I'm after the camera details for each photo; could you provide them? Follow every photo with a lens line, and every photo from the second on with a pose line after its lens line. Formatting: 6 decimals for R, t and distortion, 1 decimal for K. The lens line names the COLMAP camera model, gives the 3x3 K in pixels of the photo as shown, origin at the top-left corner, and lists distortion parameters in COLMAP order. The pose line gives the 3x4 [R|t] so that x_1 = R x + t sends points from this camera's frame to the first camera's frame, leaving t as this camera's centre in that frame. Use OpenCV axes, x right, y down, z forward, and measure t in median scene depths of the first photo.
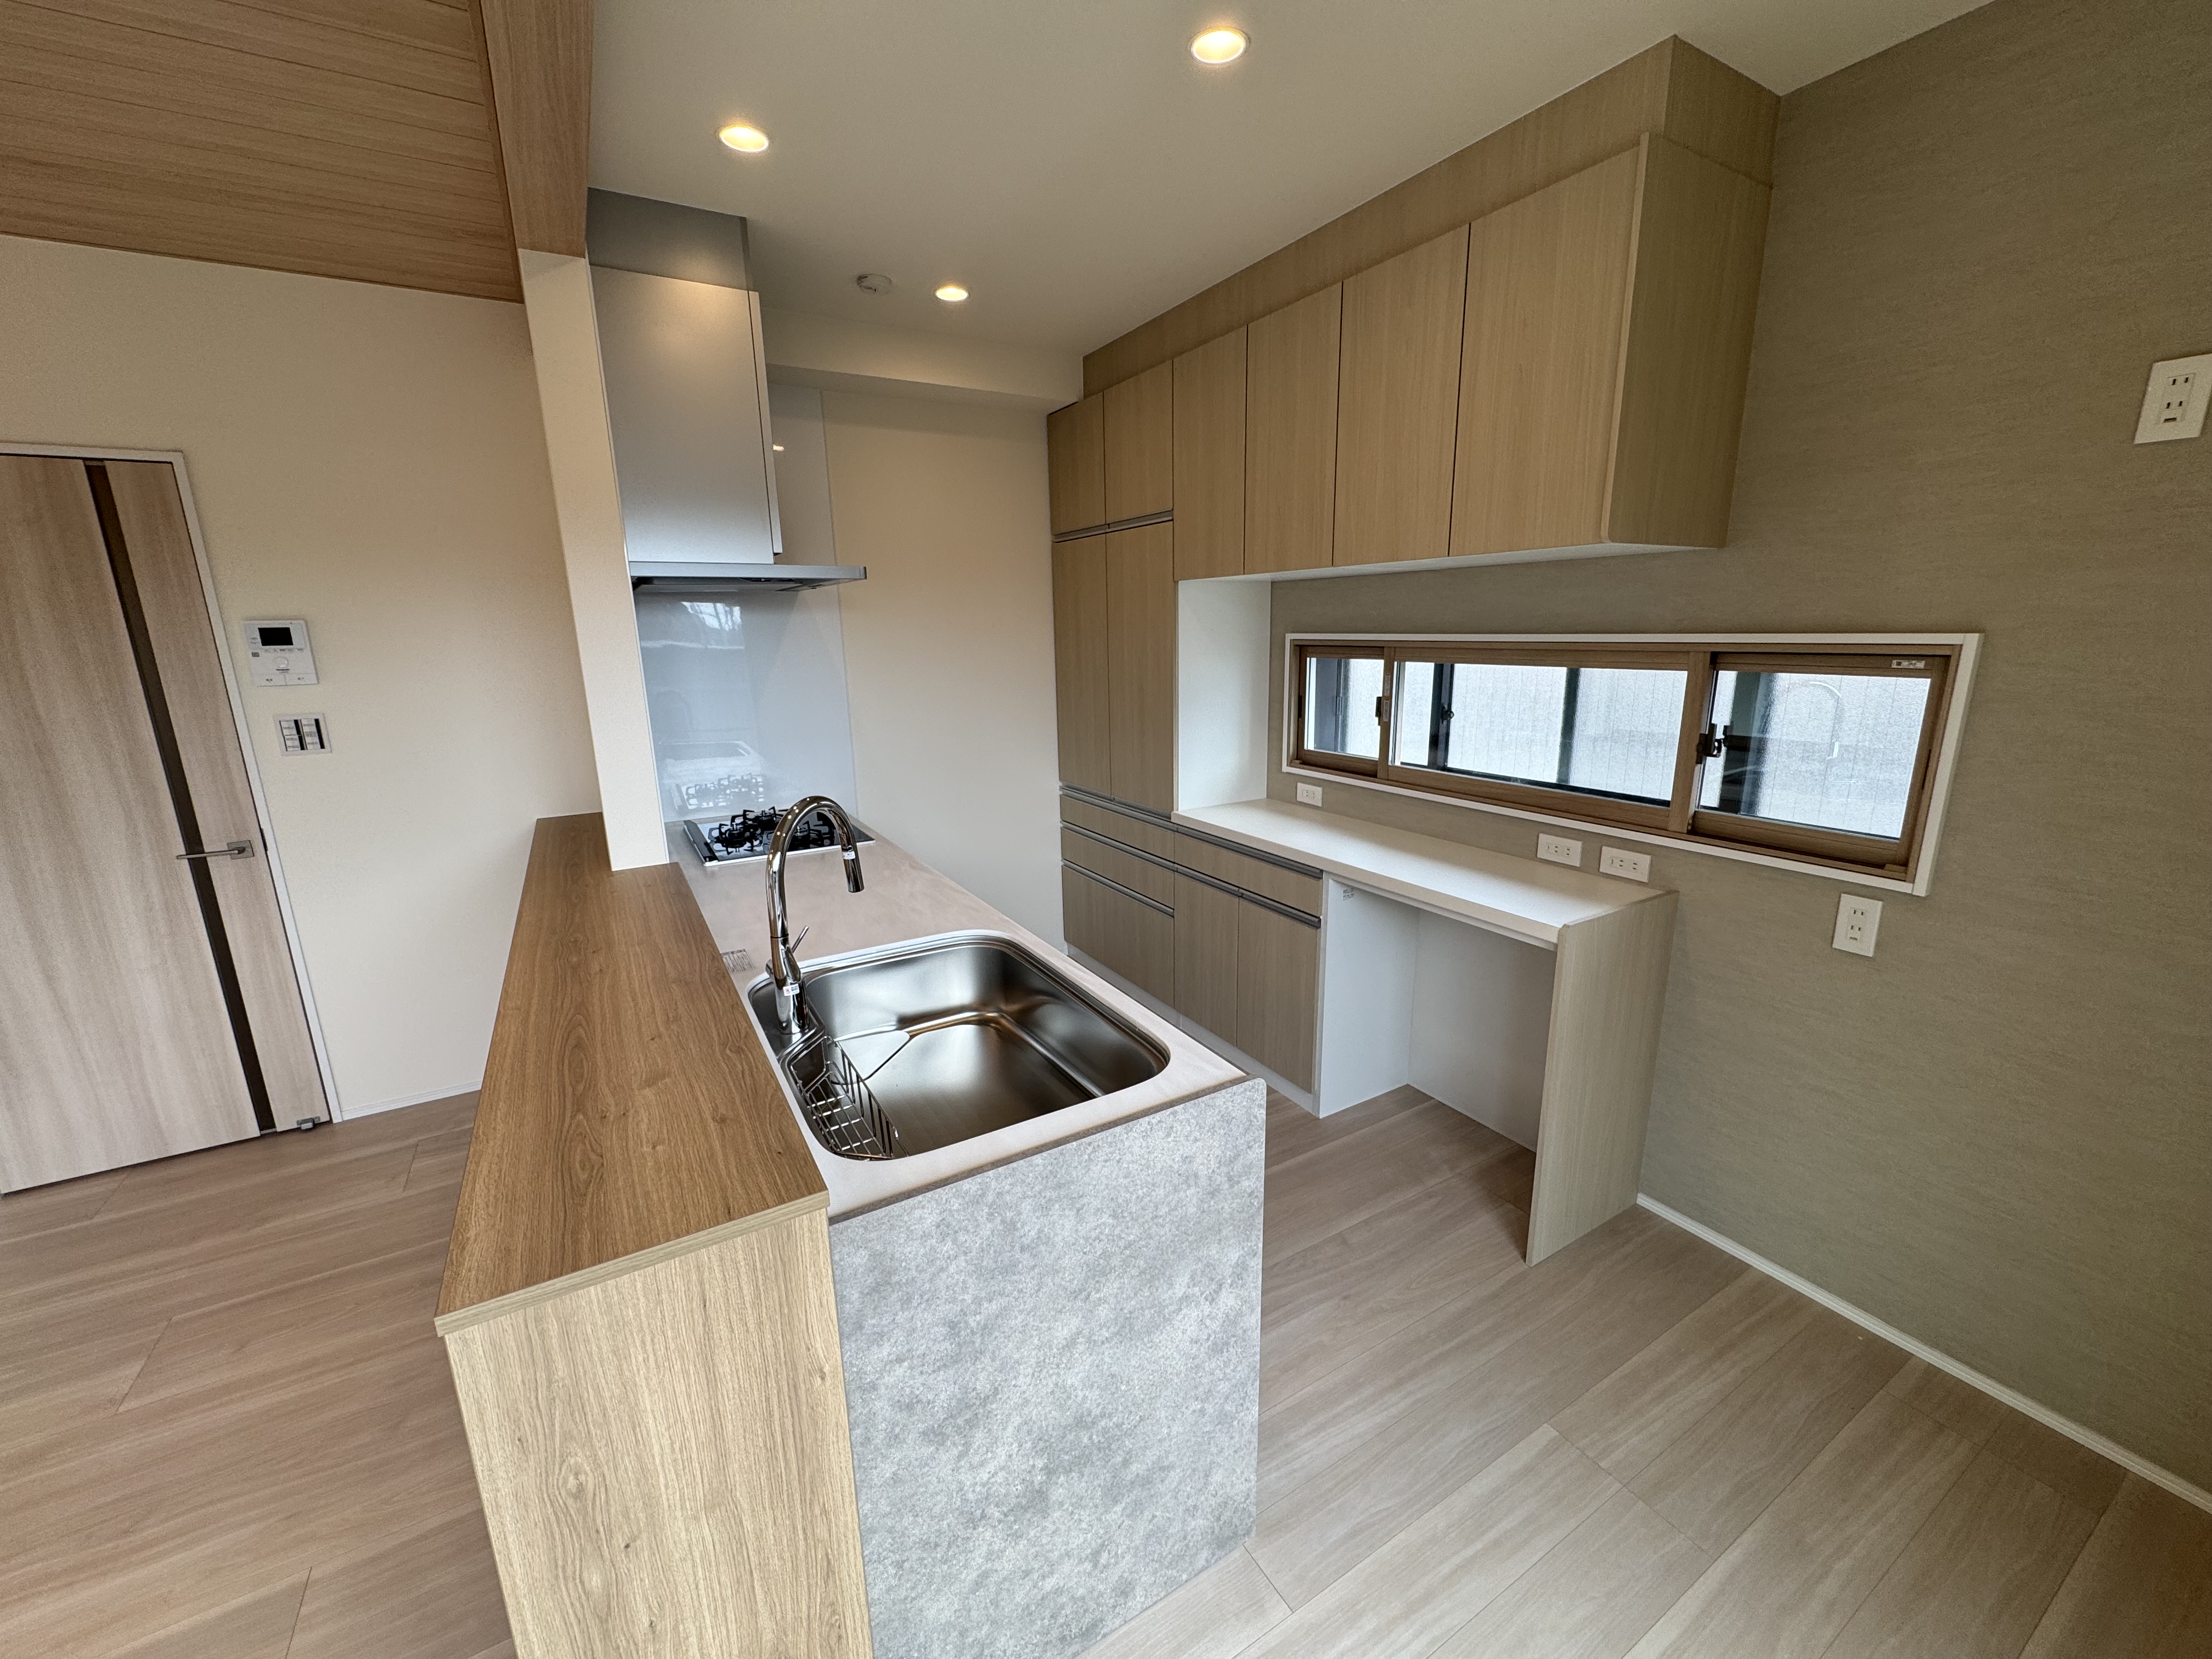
lens RADIAL K [[863.3, 0, 1106.0], [0, 863.3, 829.5], [0, 0, 1]] dist [0.003021, 0.001064]
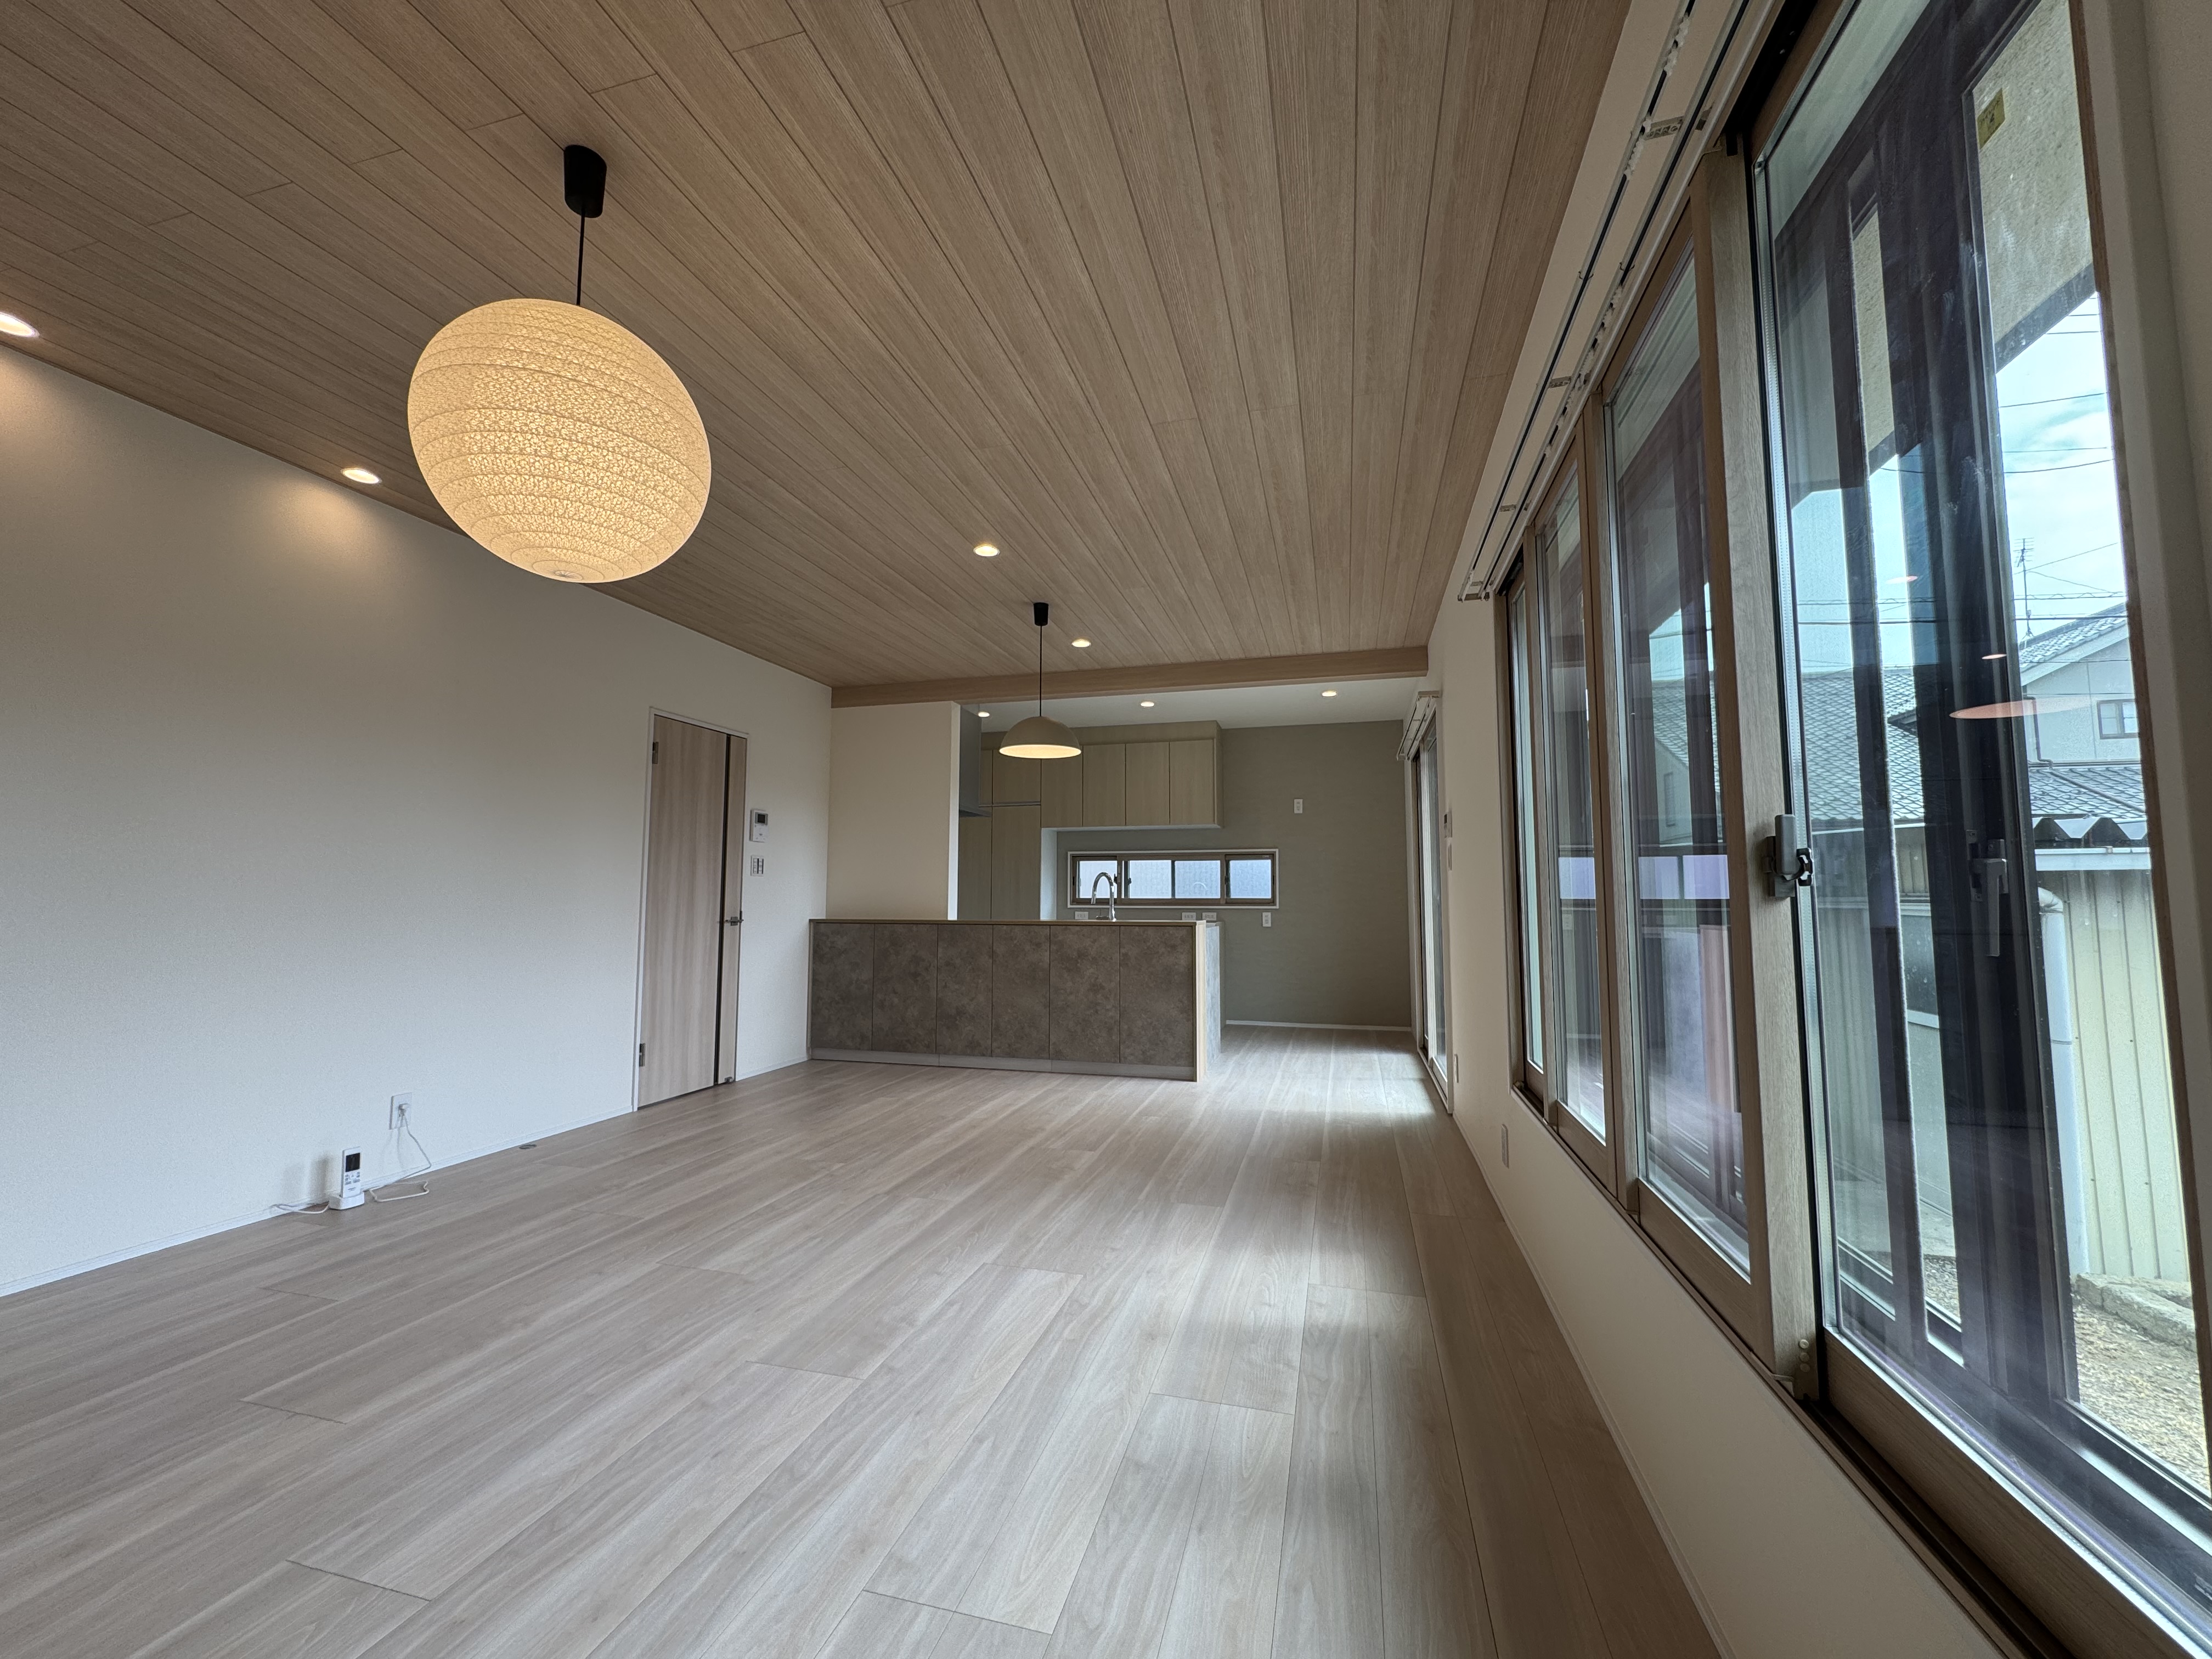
lens RADIAL K [[863.3, 0, 1106.0], [0, 863.3, 829.5], [0, 0, 1]] dist [0.003021, 0.001064]
pose [[0.715307, 0.069025, 0.695393, -1.770280], [0.124107, 0.966742, -0.223621, 0.362833], [-0.687701, 0.246261, 0.682951, -0.964802]]
